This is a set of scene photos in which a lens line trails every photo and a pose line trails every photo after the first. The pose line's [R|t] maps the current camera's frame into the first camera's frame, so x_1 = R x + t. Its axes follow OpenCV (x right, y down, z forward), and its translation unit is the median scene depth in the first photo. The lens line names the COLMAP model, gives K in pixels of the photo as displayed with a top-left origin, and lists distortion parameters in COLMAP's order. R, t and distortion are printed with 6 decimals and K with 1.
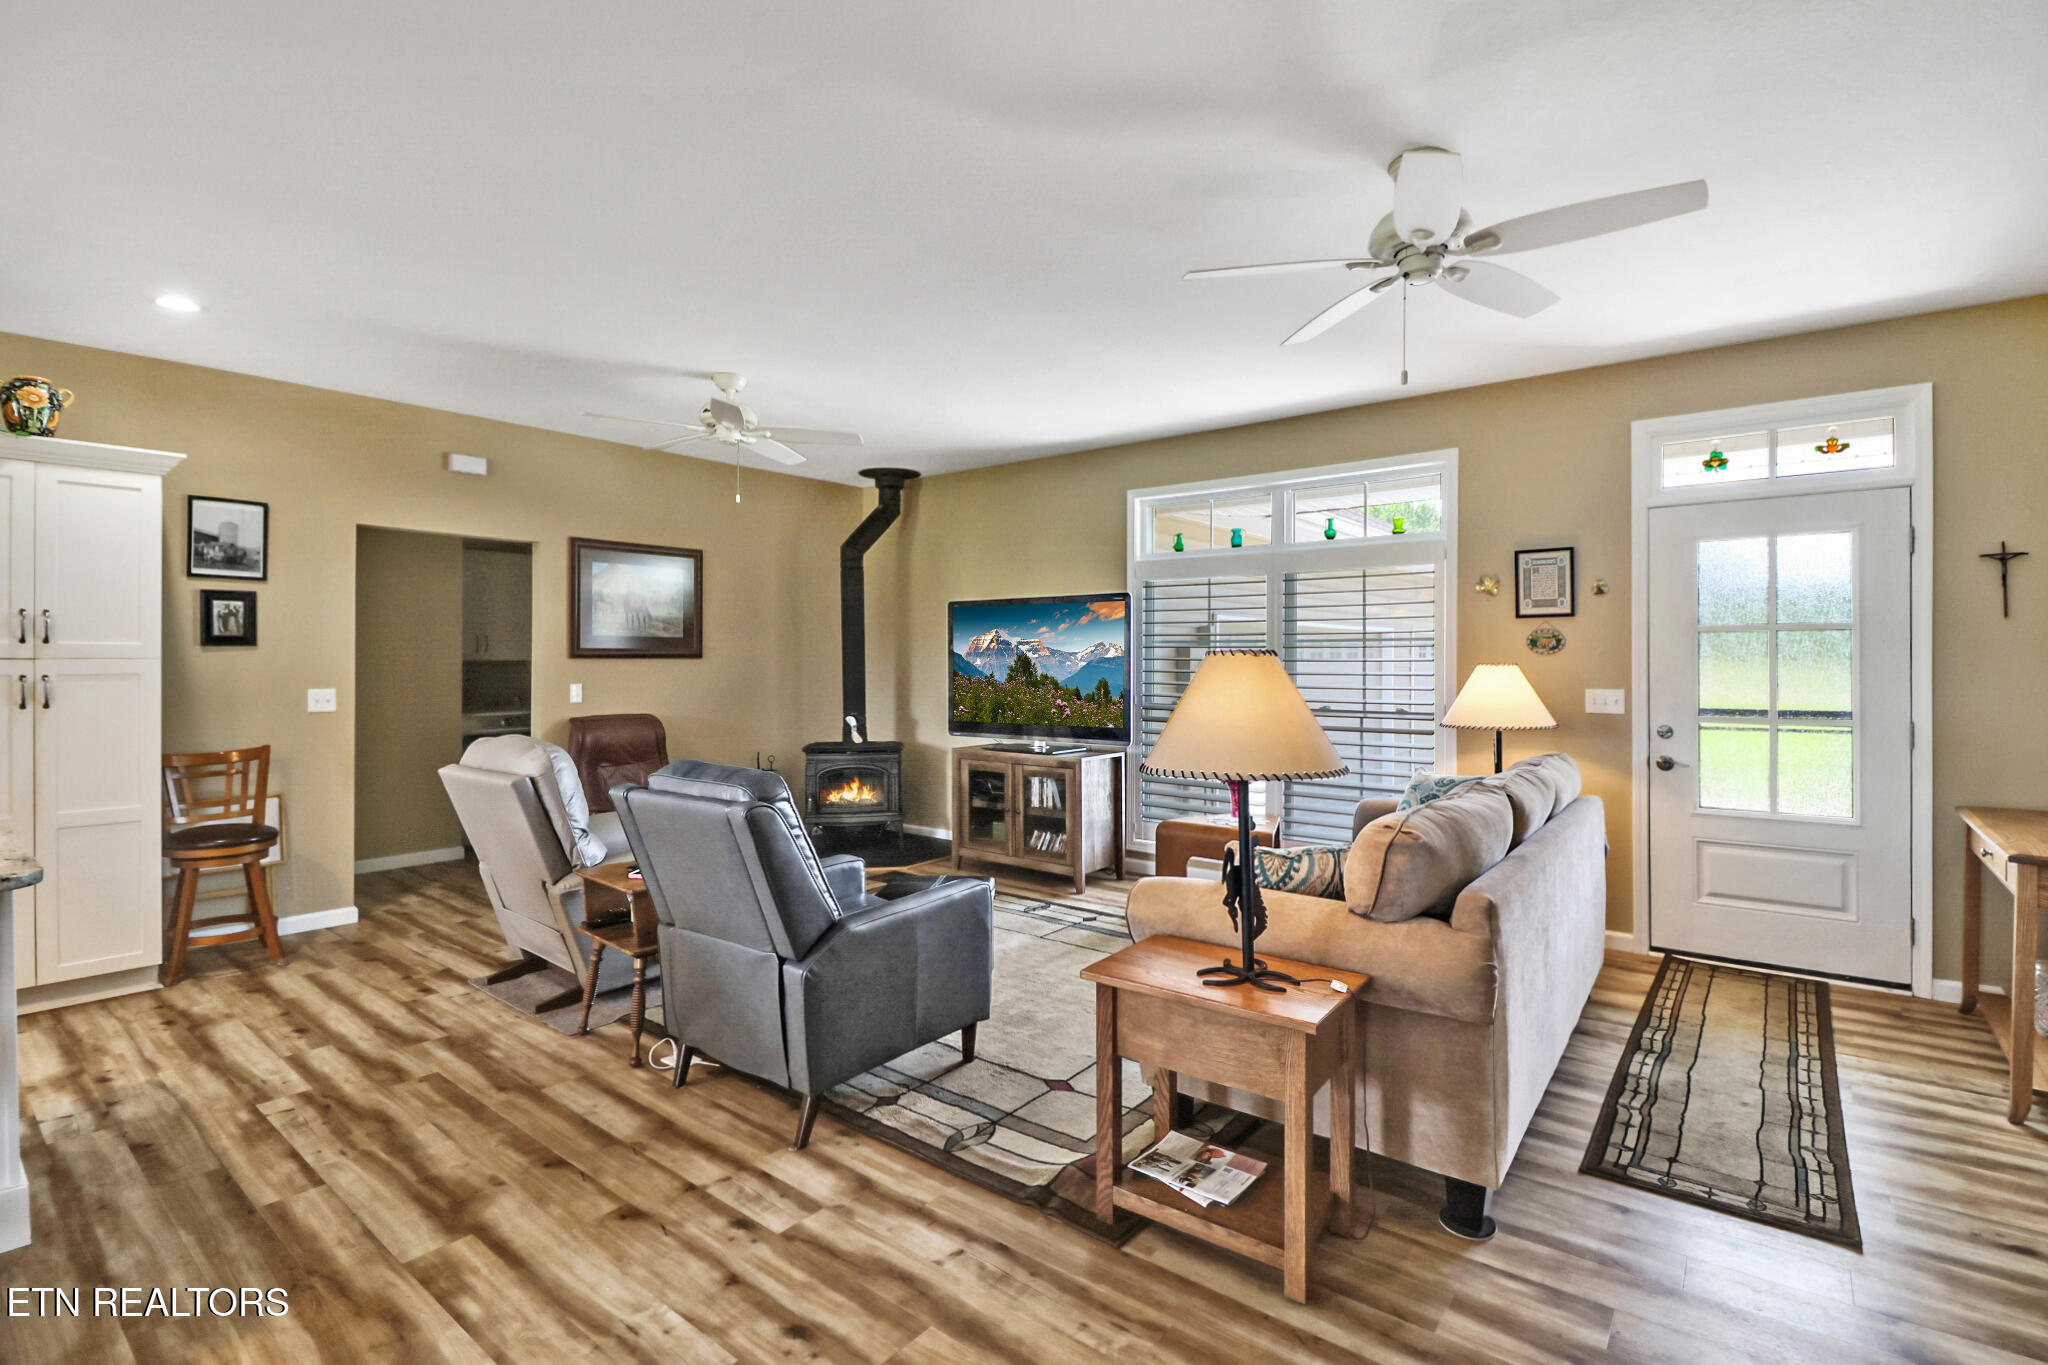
lens RADIAL K [[951.6, 0, 1024.0], [0, 951.6, 682.5], [0, 0, 1]] dist [-0.000914, 0.000972]
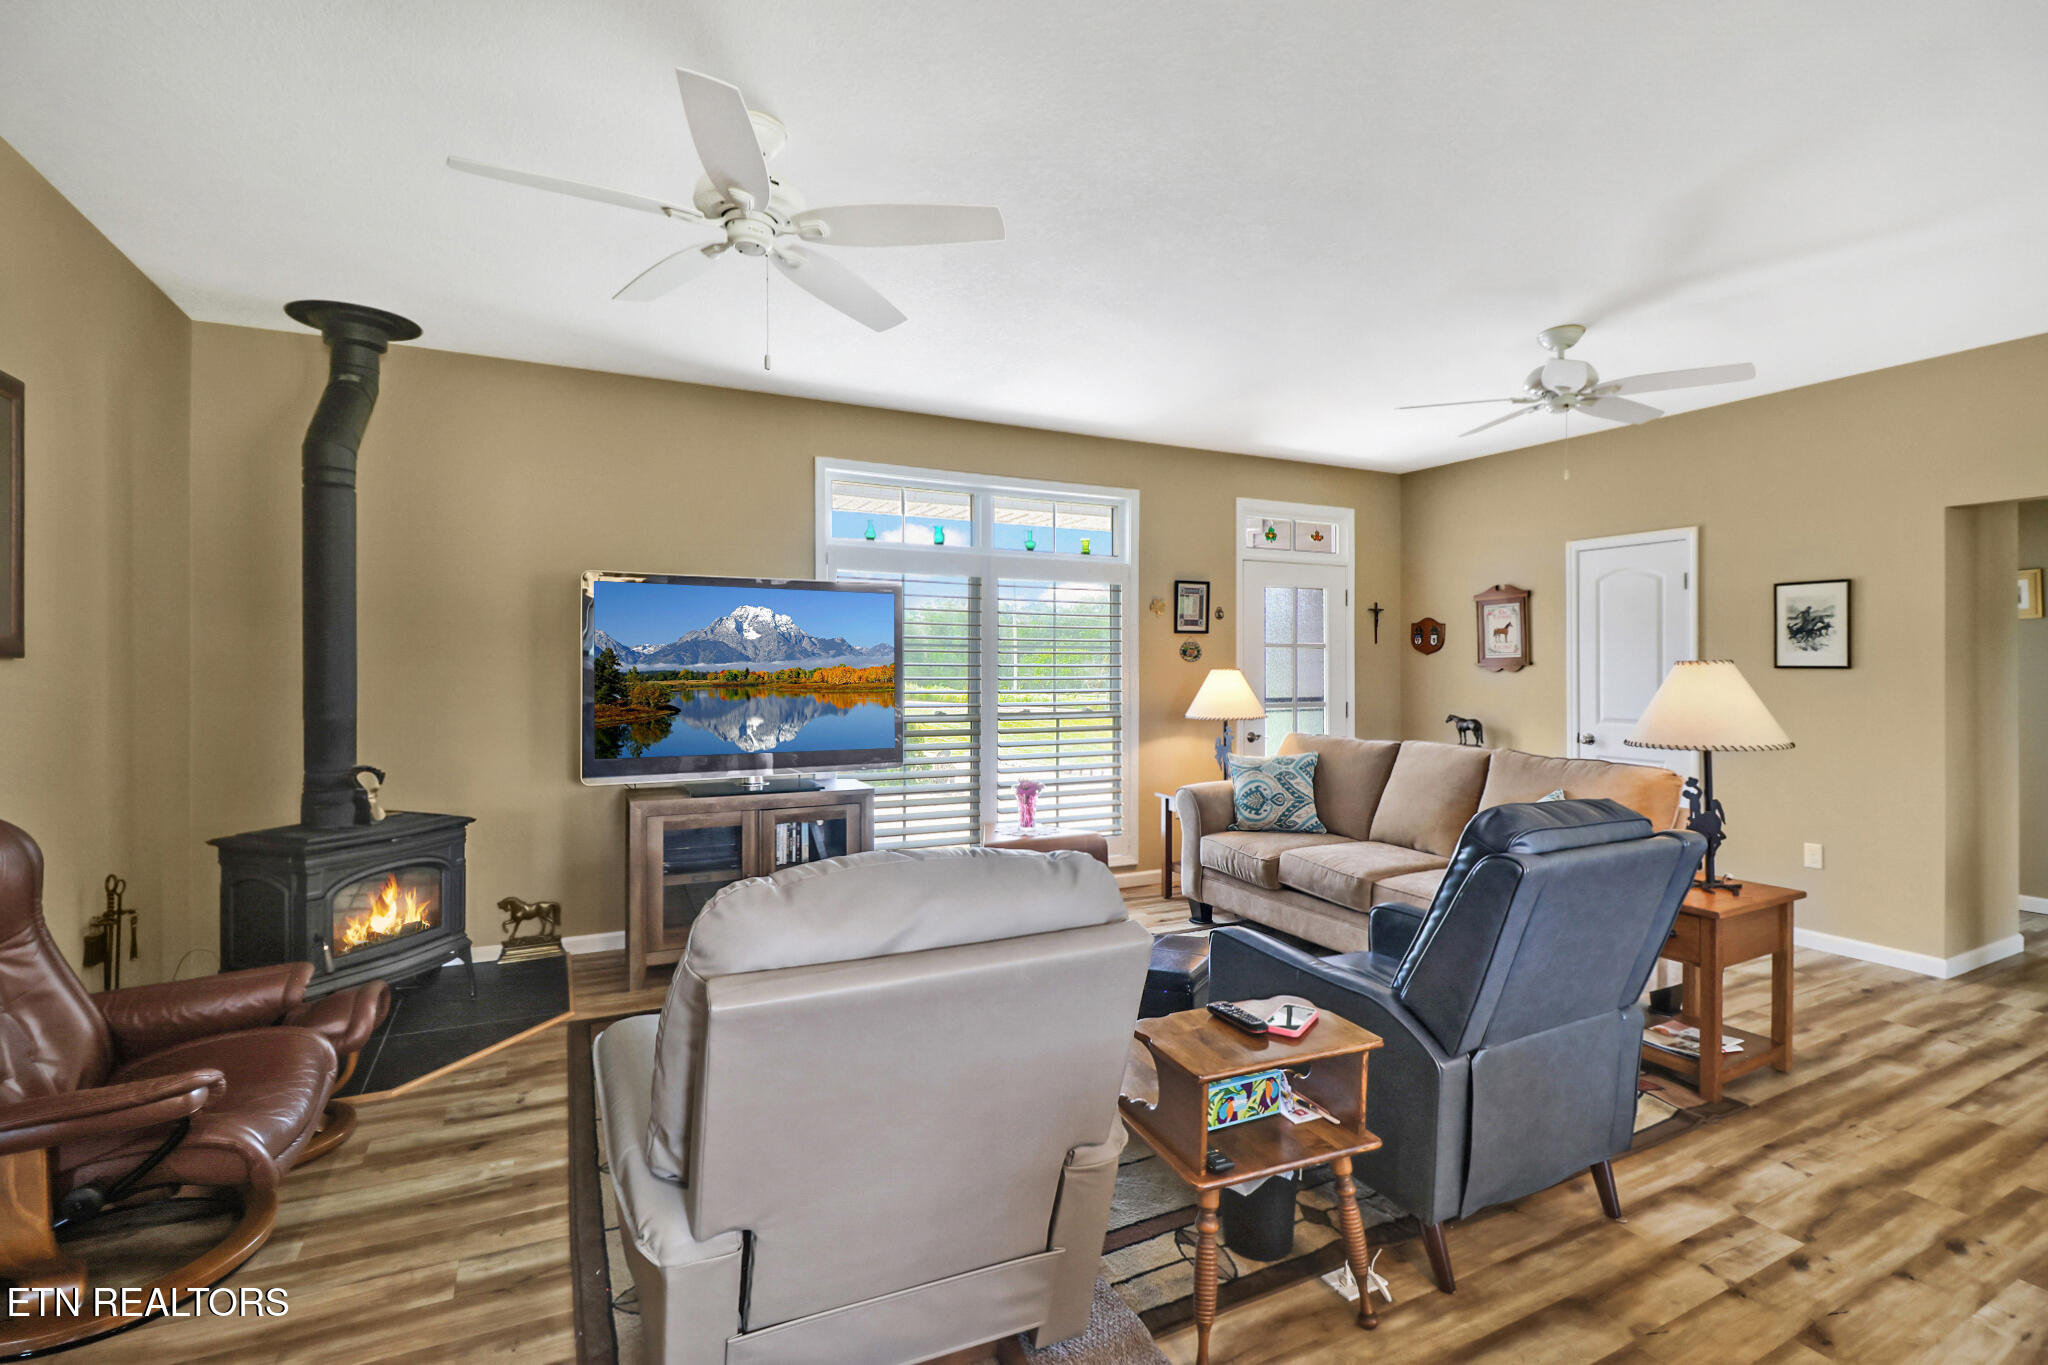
lens RADIAL K [[955.5, 0, 1024.0], [0, 955.5, 682.5], [0, 0, 1]] dist [-0.020931, 0.000155]
pose [[0.418262, -0.019231, 0.908123, -1.210358], [0.017109, 0.999765, 0.013292, -0.036582], [-0.908165, 0.009977, 0.418493, 1.077469]]
